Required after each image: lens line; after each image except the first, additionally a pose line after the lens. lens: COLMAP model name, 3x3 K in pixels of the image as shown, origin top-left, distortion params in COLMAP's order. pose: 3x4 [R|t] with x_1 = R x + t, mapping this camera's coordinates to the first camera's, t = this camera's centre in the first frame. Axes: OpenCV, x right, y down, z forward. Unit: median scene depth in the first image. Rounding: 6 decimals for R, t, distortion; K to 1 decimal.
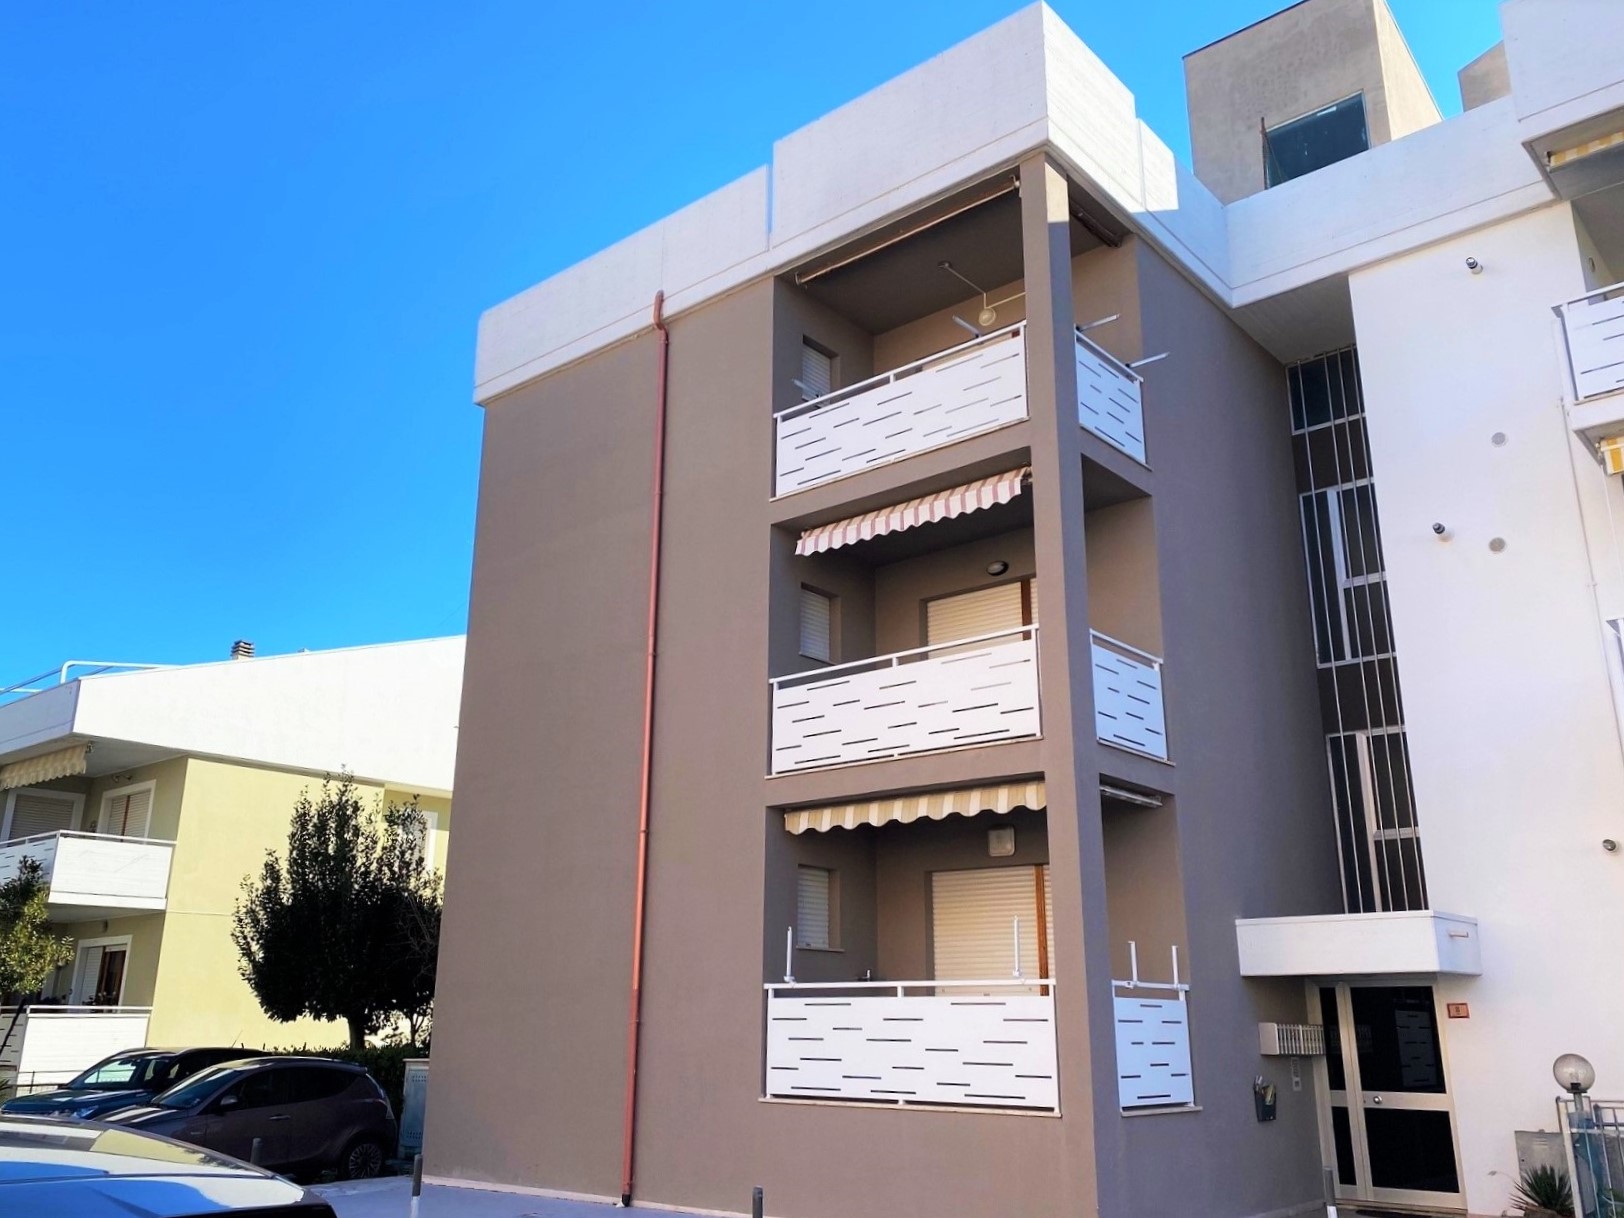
lens RADIAL K [[1351.4, 0, 812.0], [0, 1351.4, 609.0], [0, 0, 1]] dist [-0.000216, -0.002270]
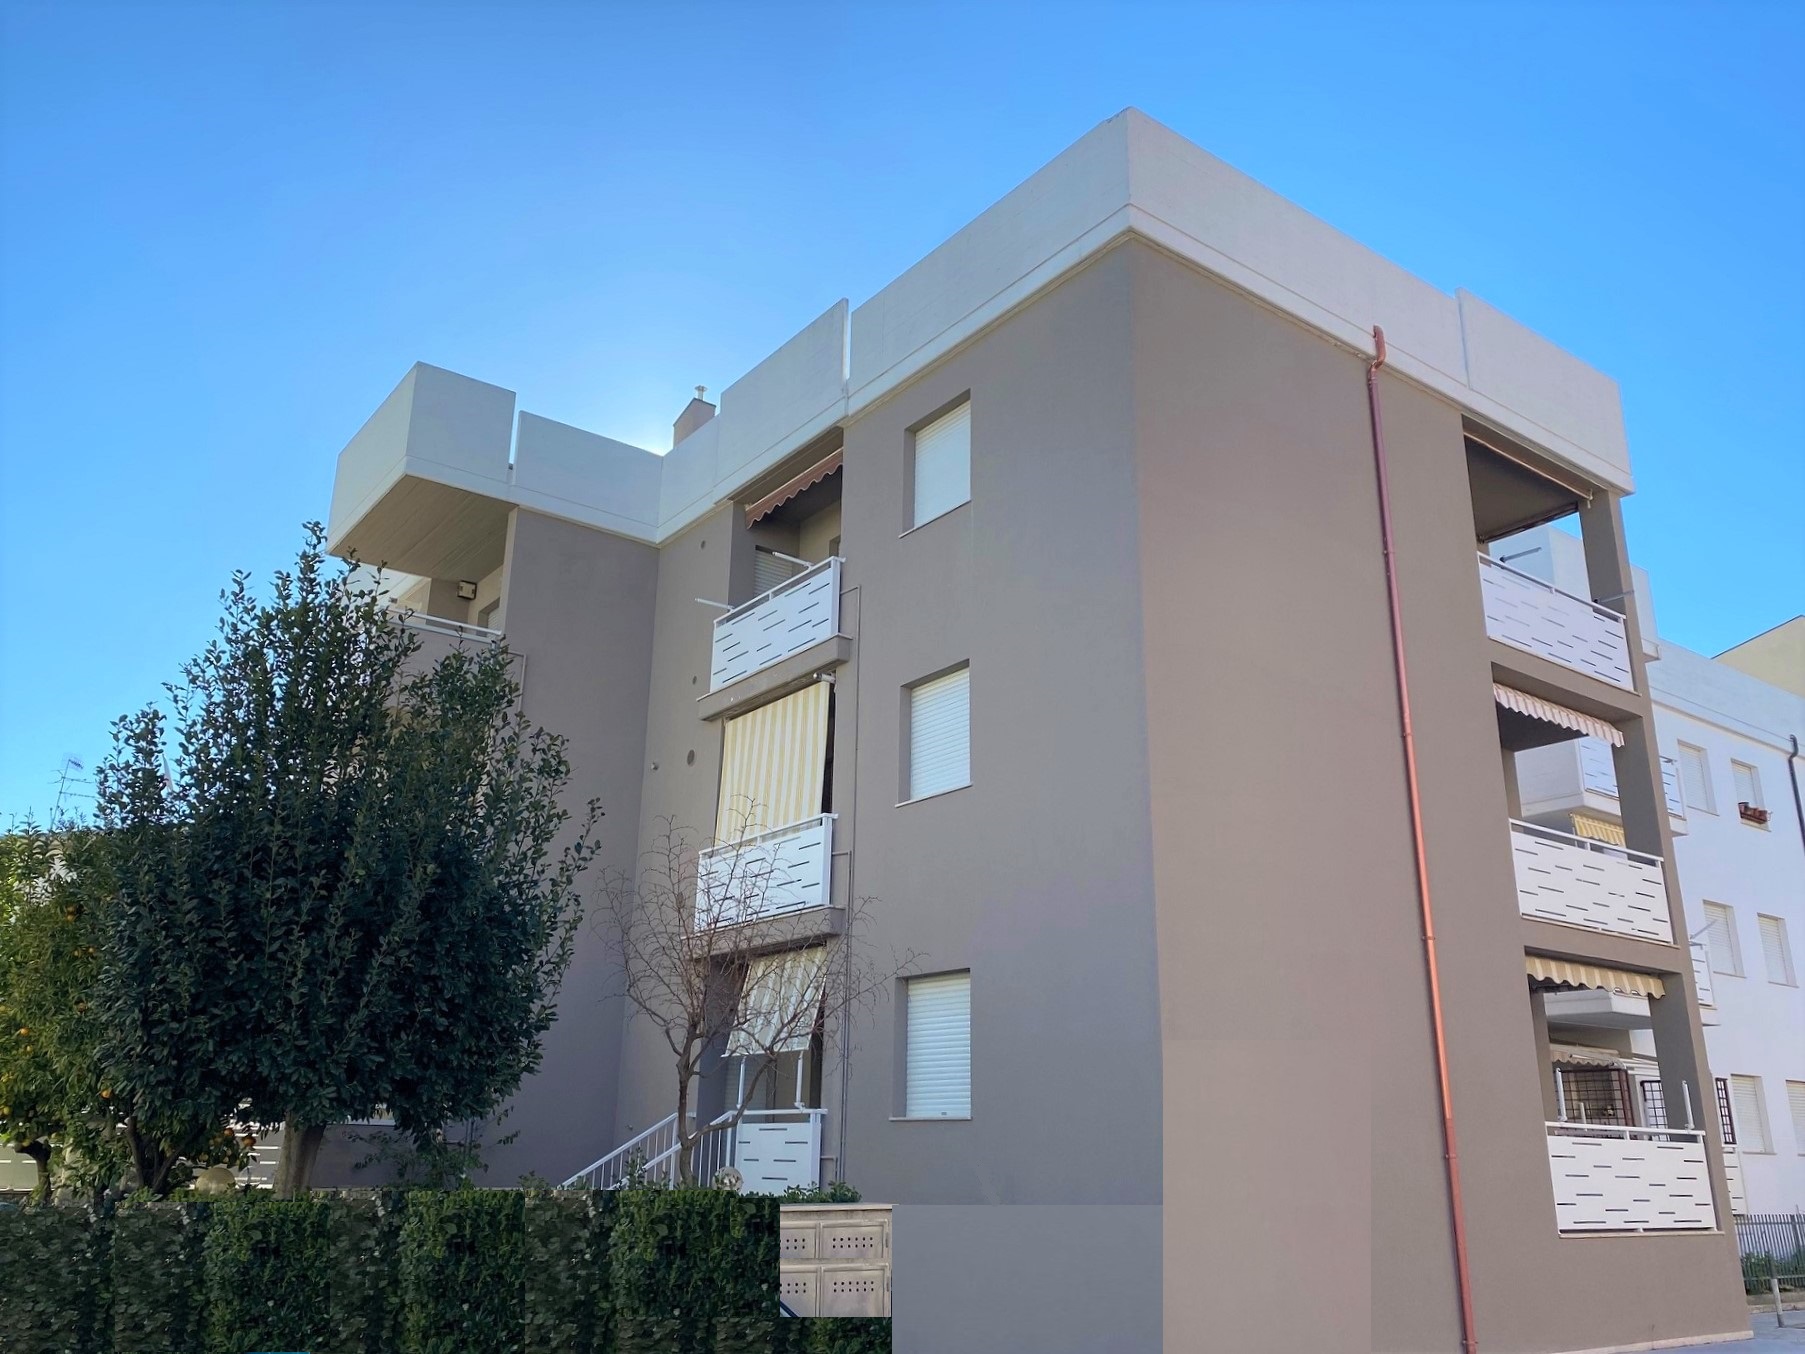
lens RADIAL K [[1502.0, 0, 902.5], [0, 1502.0, 677.0], [0, 0, 1]] dist [-0.000216, -0.002270]
pose [[0.229245, 0.304343, 0.924566, -1.324269], [-0.297622, 0.926287, -0.231115, 0.382404], [-0.926751, -0.222190, 0.302926, 1.210274]]
